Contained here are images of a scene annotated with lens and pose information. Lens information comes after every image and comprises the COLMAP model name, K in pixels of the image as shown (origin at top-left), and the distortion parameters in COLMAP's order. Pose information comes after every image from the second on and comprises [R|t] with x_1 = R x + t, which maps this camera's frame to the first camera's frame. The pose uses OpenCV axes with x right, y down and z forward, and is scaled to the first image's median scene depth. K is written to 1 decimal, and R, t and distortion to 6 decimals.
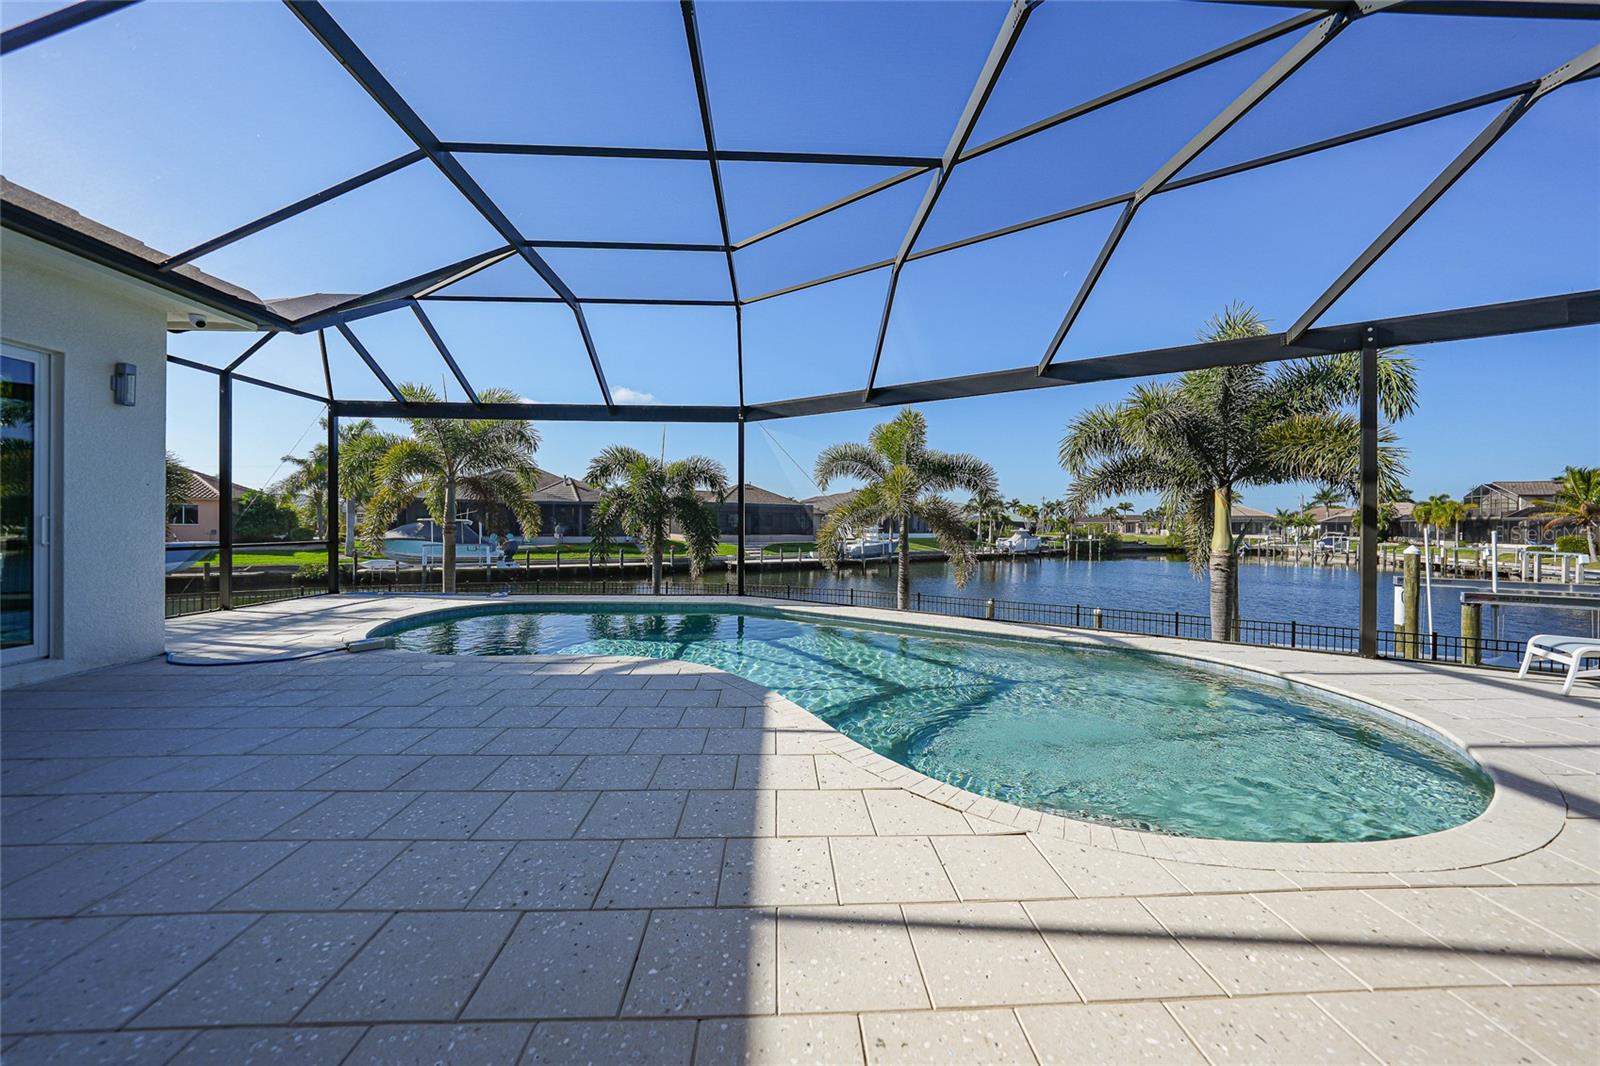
lens RADIAL K [[554.8, 0, 792.9], [0, 554.8, 532.9], [0, 0, 1]] dist [-0.020487, 0.001712]
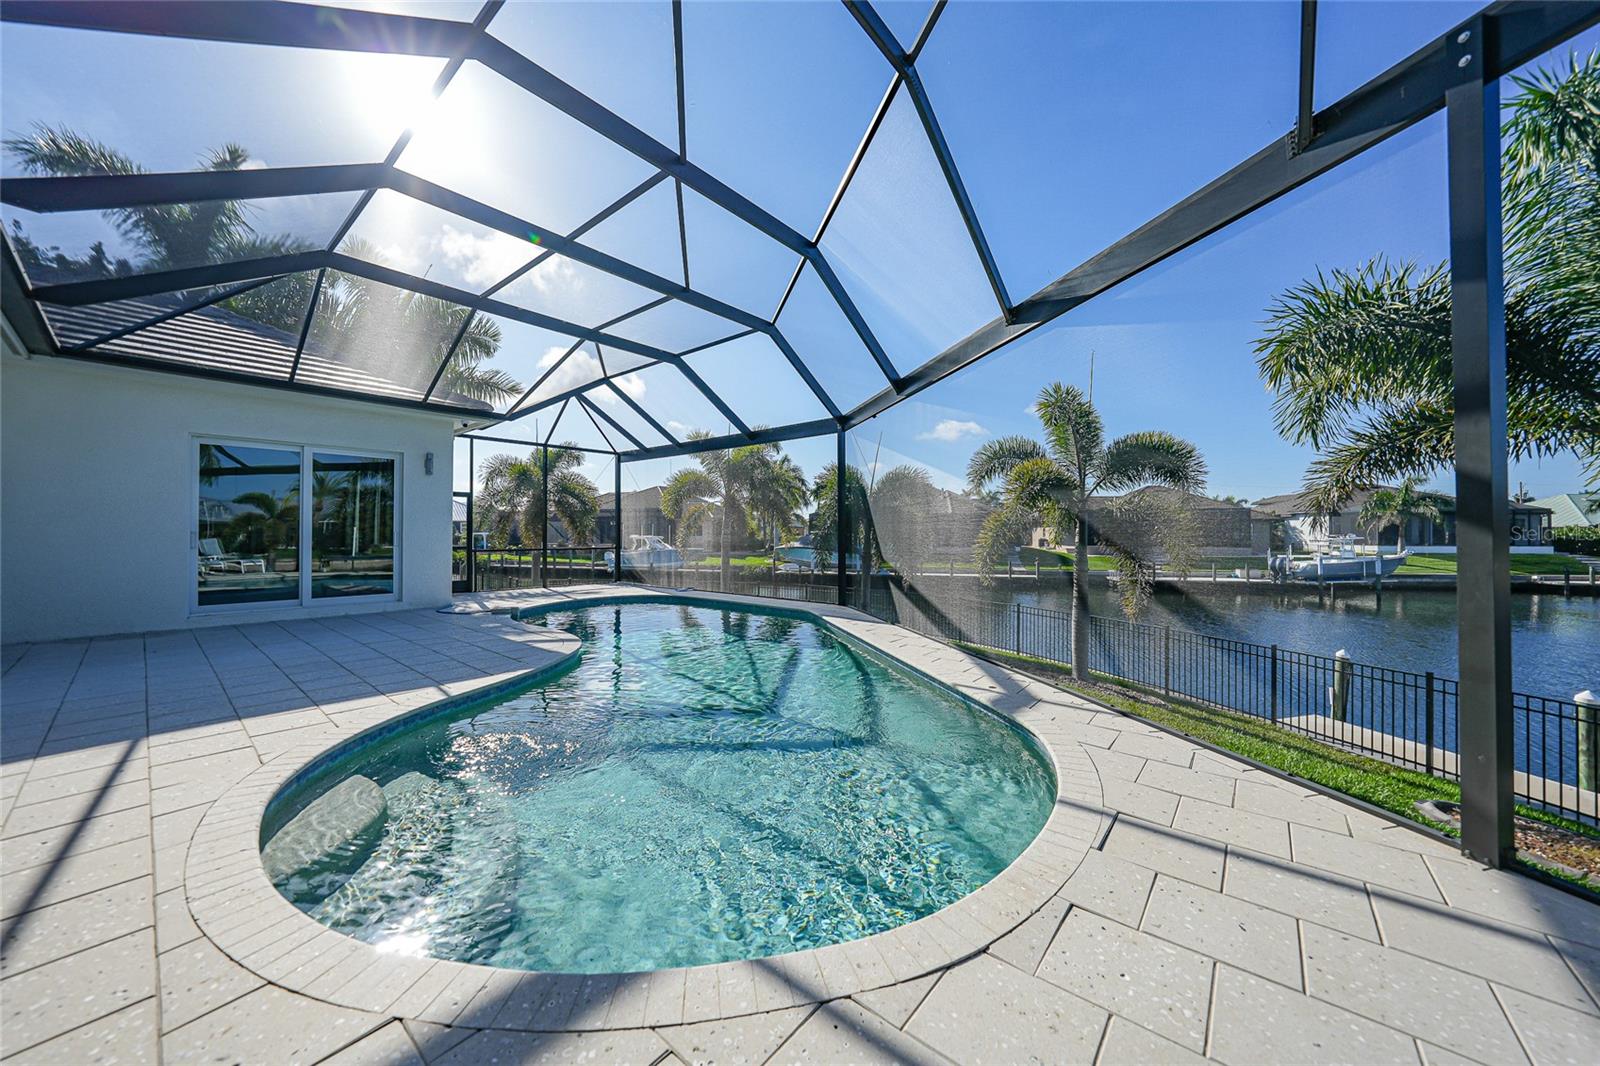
lens RADIAL K [[554.8, 0, 794.9], [0, 554.8, 531.4], [0, 0, 1]] dist [-0.020487, 0.001712]
pose [[0.741612, -0.010868, -0.670741, 0.775790], [-0.003995, 0.999779, -0.020617, 0.002619], [0.670817, 0.017969, 0.741405, 0.305989]]
